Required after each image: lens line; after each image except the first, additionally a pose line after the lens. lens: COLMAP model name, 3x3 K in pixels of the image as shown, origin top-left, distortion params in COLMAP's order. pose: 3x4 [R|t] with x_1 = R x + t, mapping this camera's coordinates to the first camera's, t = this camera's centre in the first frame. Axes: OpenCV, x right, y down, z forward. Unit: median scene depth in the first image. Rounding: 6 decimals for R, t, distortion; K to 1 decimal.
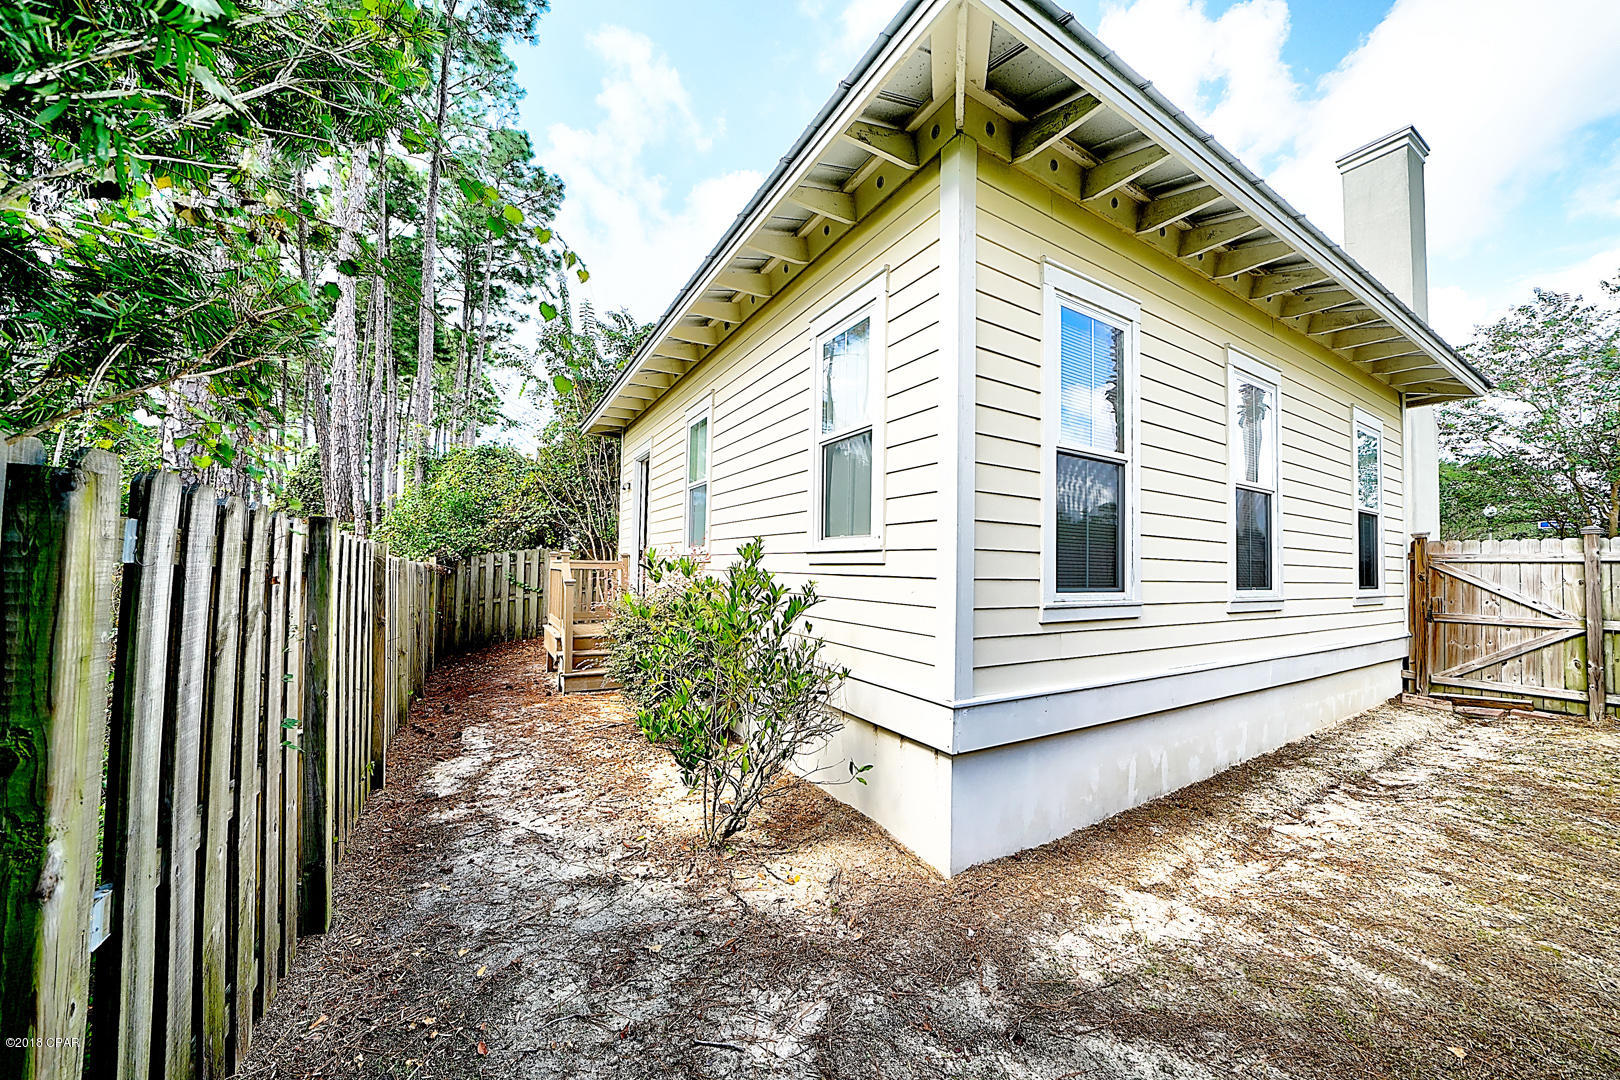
lens RADIAL K [[561.9, 0, 810.0], [0, 561.9, 553.5], [0, 0, 1]] dist [-0.025806, 0.002823]
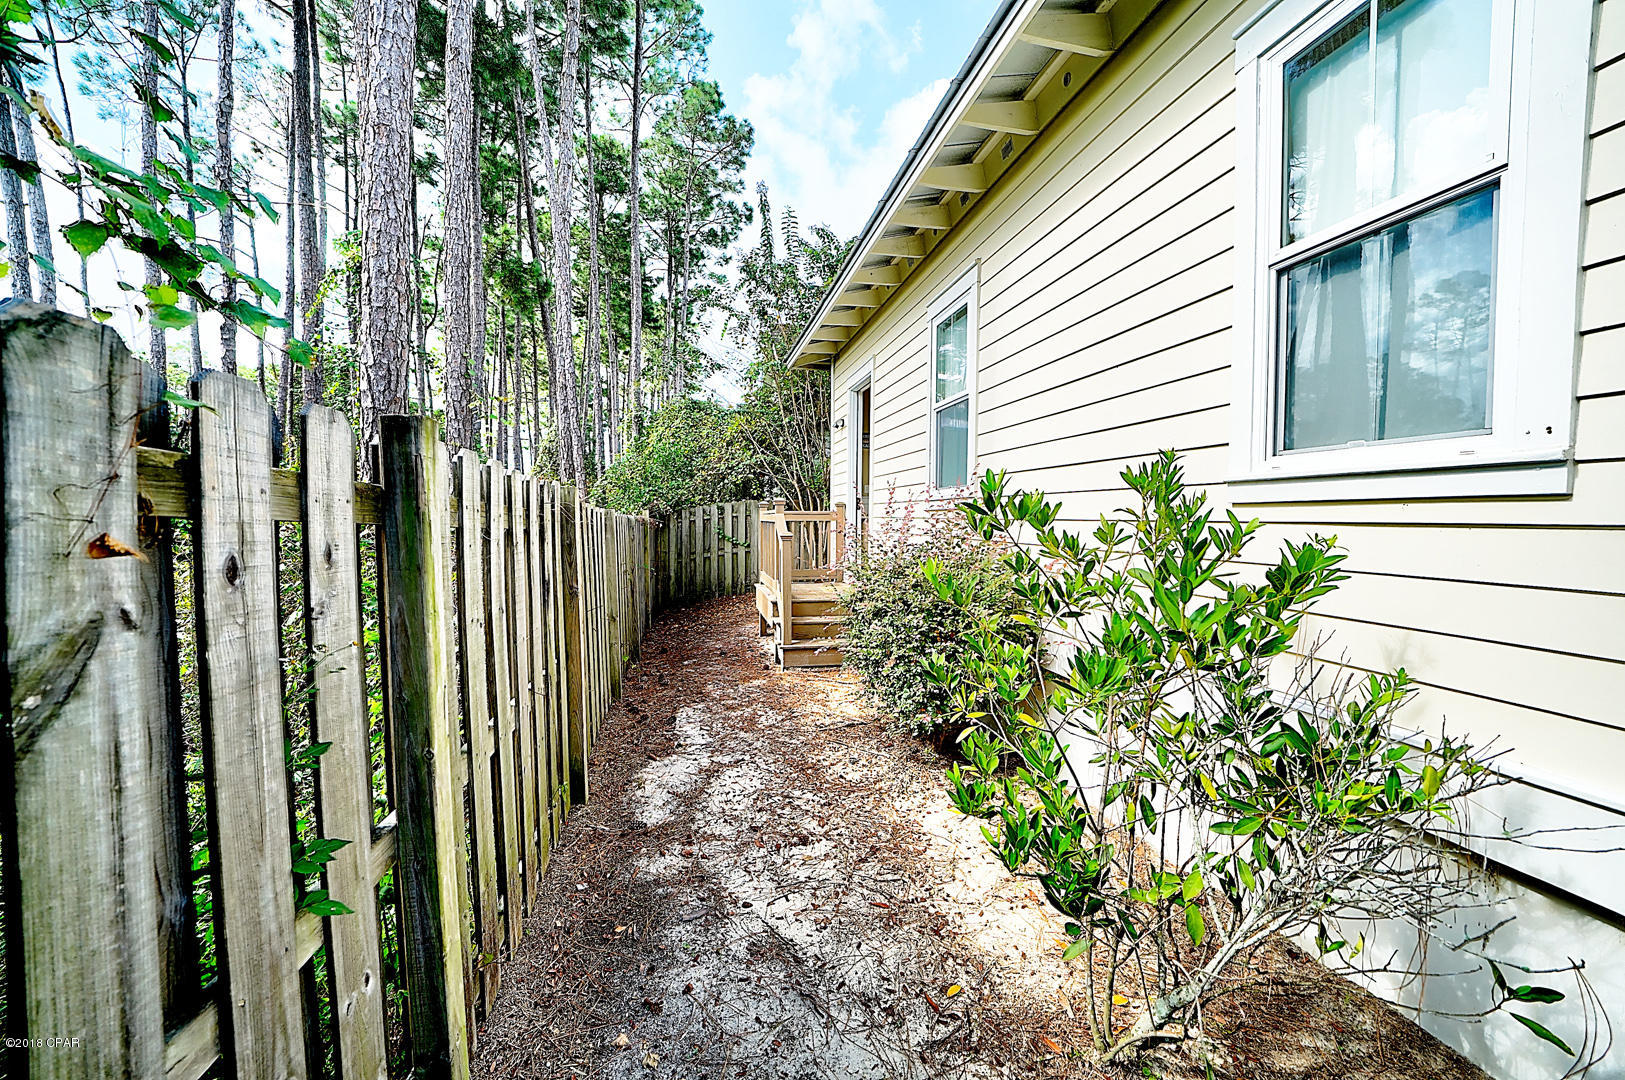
lens RADIAL K [[563.6, 0, 813.6], [0, 563.6, 546.5], [0, 0, 1]] dist [-0.025806, 0.002823]
pose [[0.948888, 0.004333, -0.315583, -0.100351], [0.018524, 0.997417, 0.069392, 0.007038], [0.315069, -0.071691, 0.946357, 0.172973]]
